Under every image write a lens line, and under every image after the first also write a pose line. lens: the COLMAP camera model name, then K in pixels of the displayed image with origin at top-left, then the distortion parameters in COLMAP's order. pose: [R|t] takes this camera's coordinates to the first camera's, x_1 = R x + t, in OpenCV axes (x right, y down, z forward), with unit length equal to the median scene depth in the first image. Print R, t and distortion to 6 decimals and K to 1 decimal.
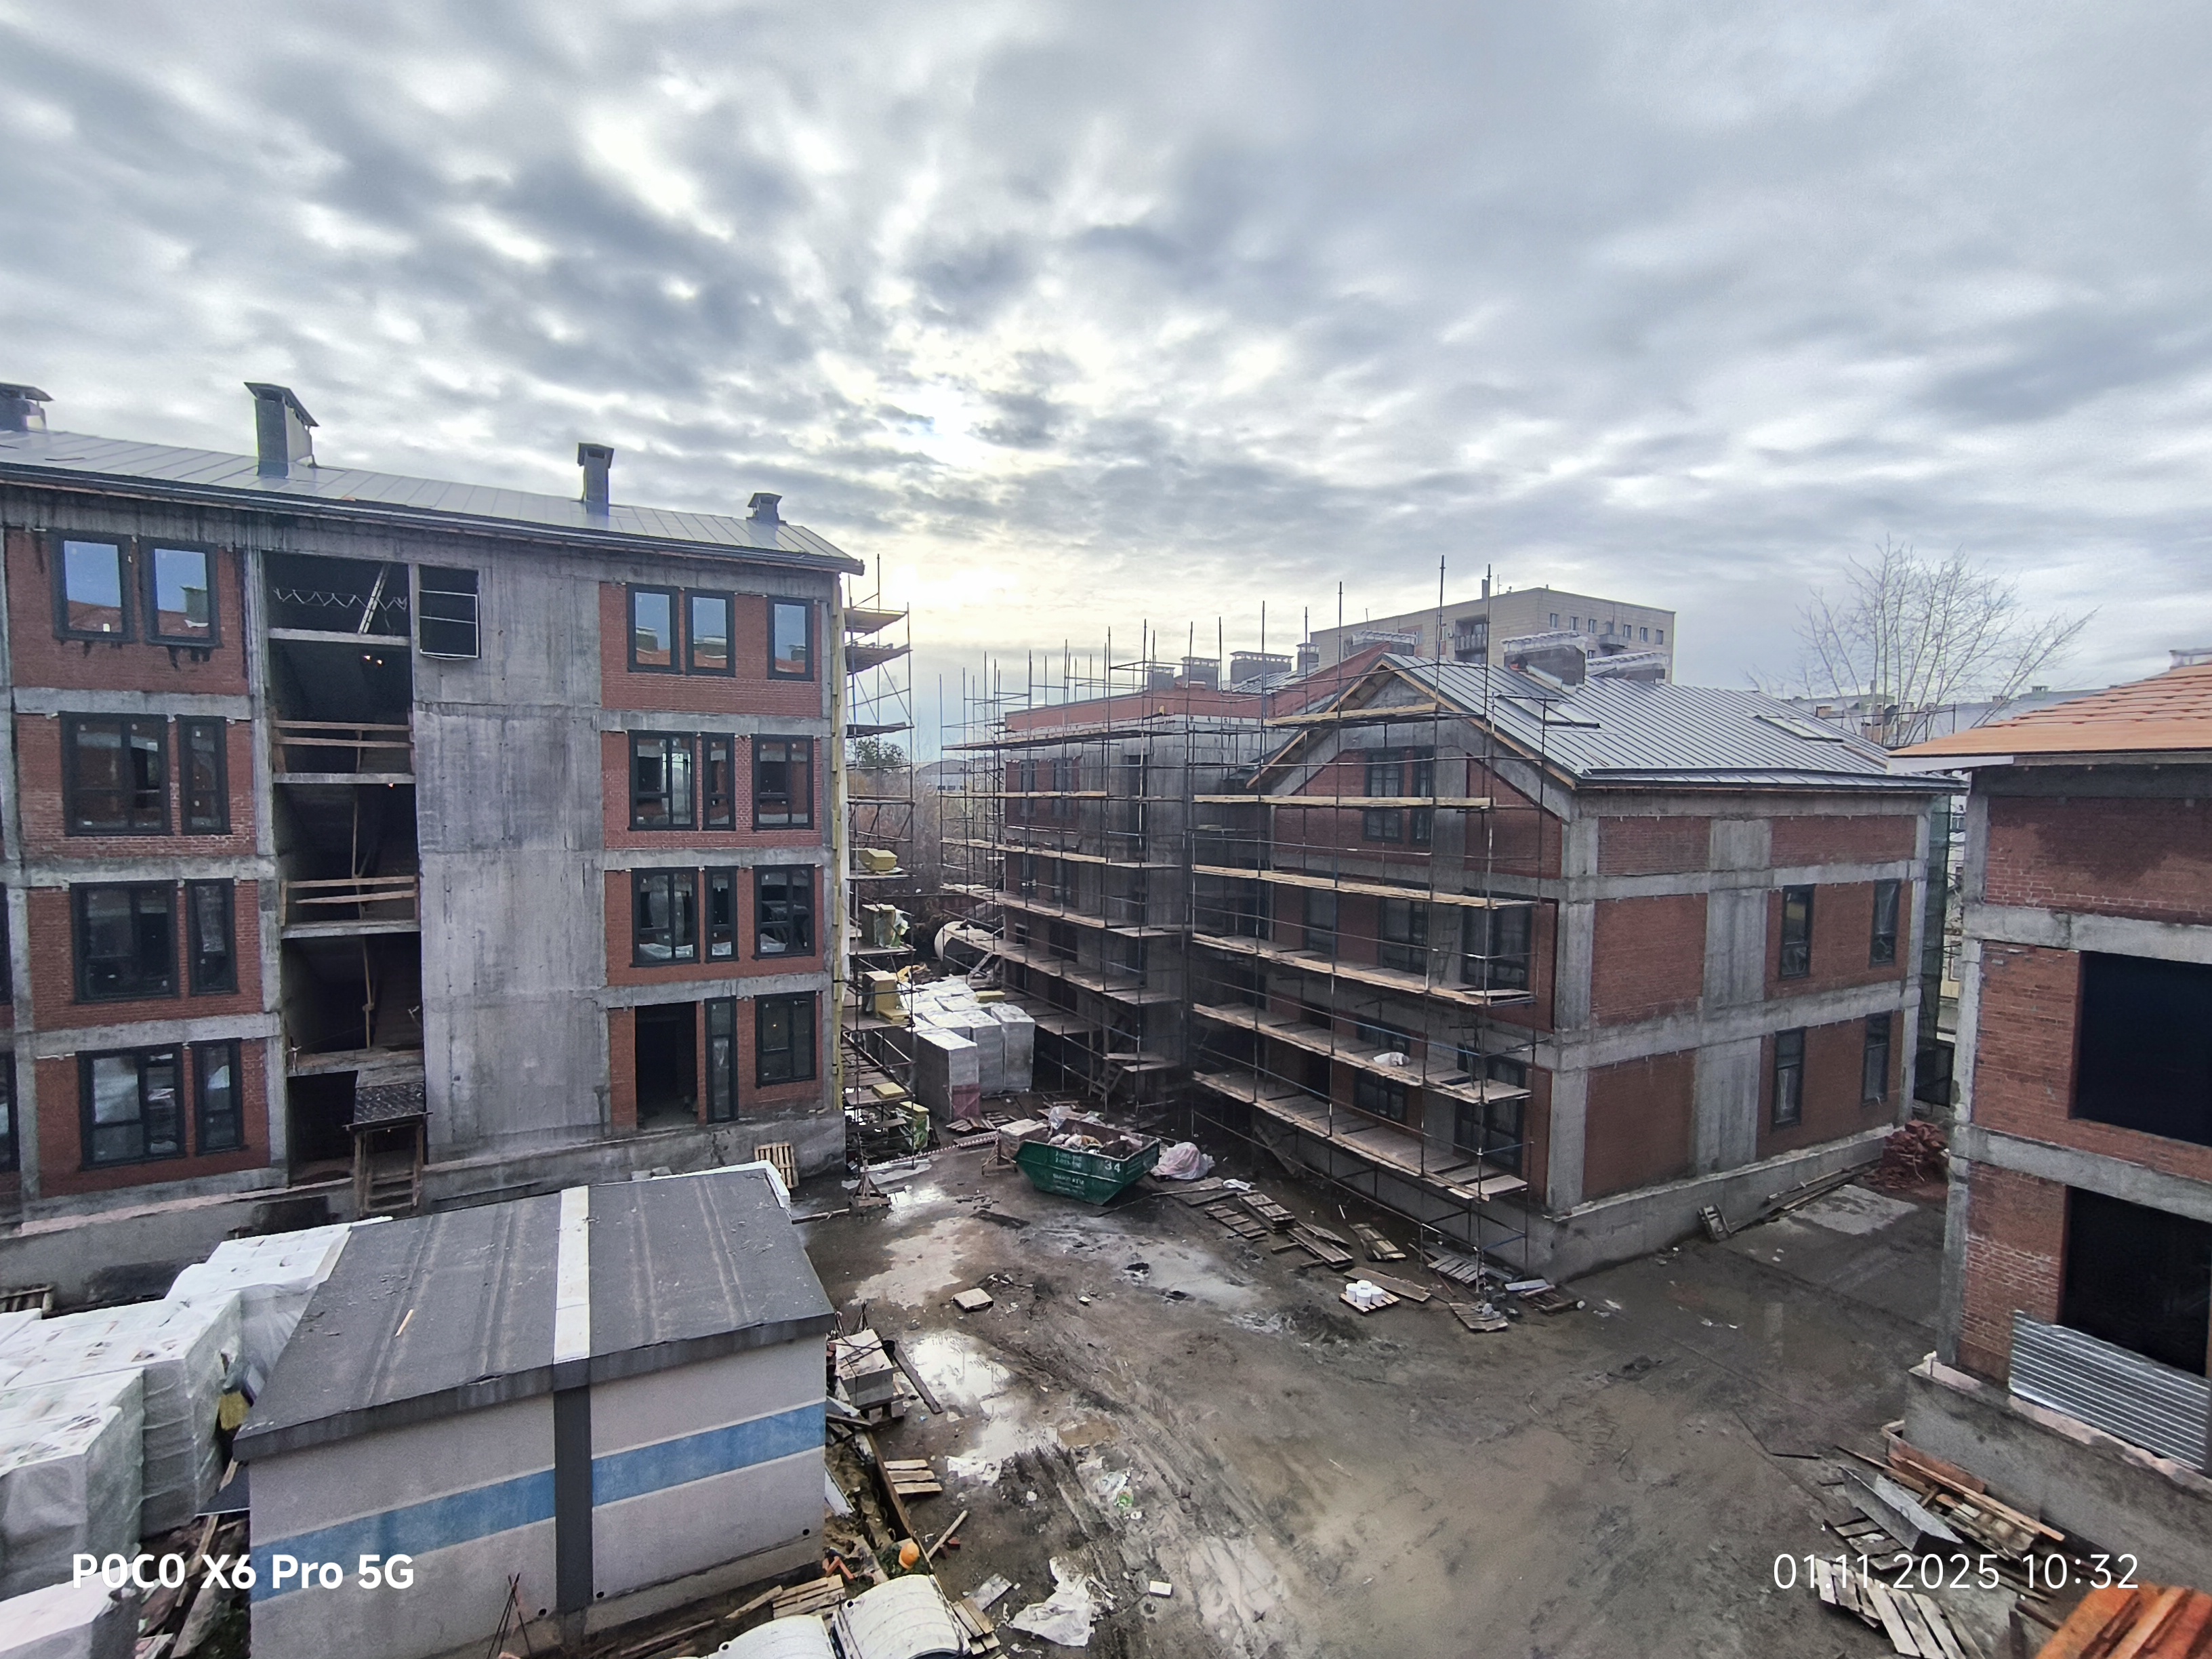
lens RADIAL K [[1005.4, 0, 1093.0], [0, 1005.4, 831.9], [0, 0, 1]] dist [-0.017384, 0.010691]
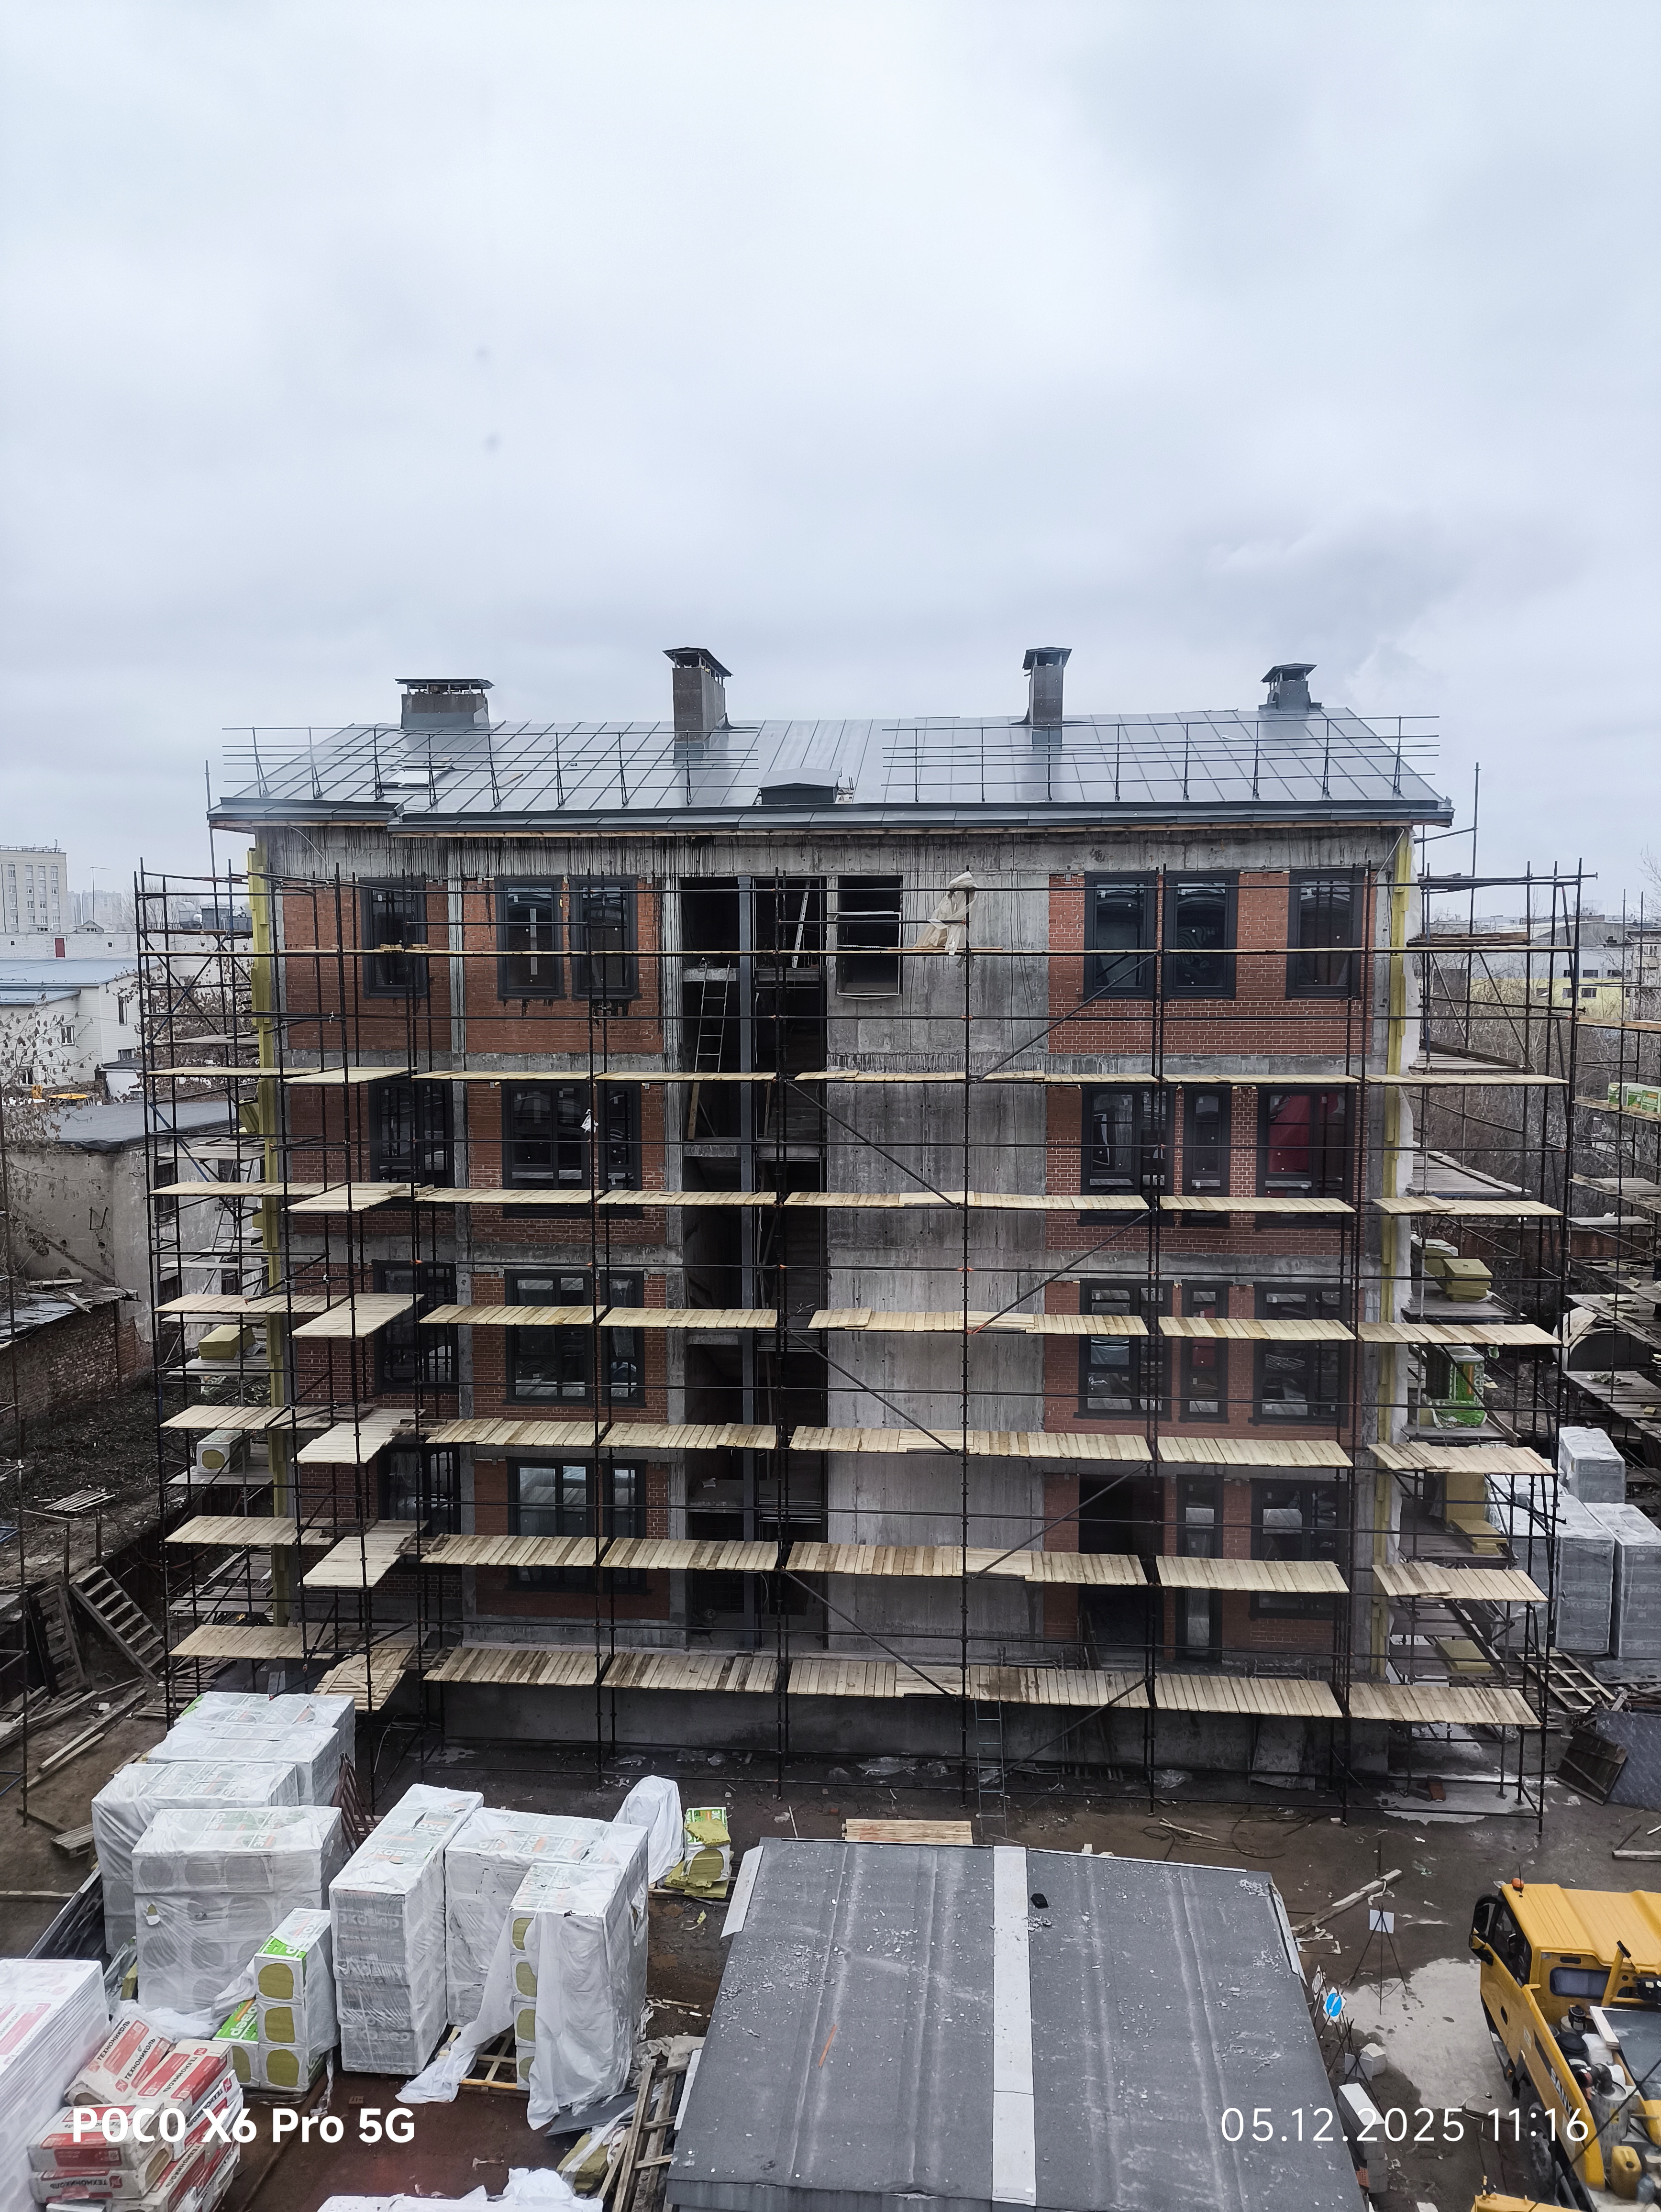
lens RADIAL K [[1587.4, 0, 808.7], [0, 1587.4, 1099.6], [0, 0, 1]] dist [0.048572, -0.049275]
pose [[0.828305, 0.035590, -0.559146, -0.003117], [-0.023110, 0.999301, 0.029371, -0.132934], [0.559801, -0.011406, 0.828549, -0.027920]]
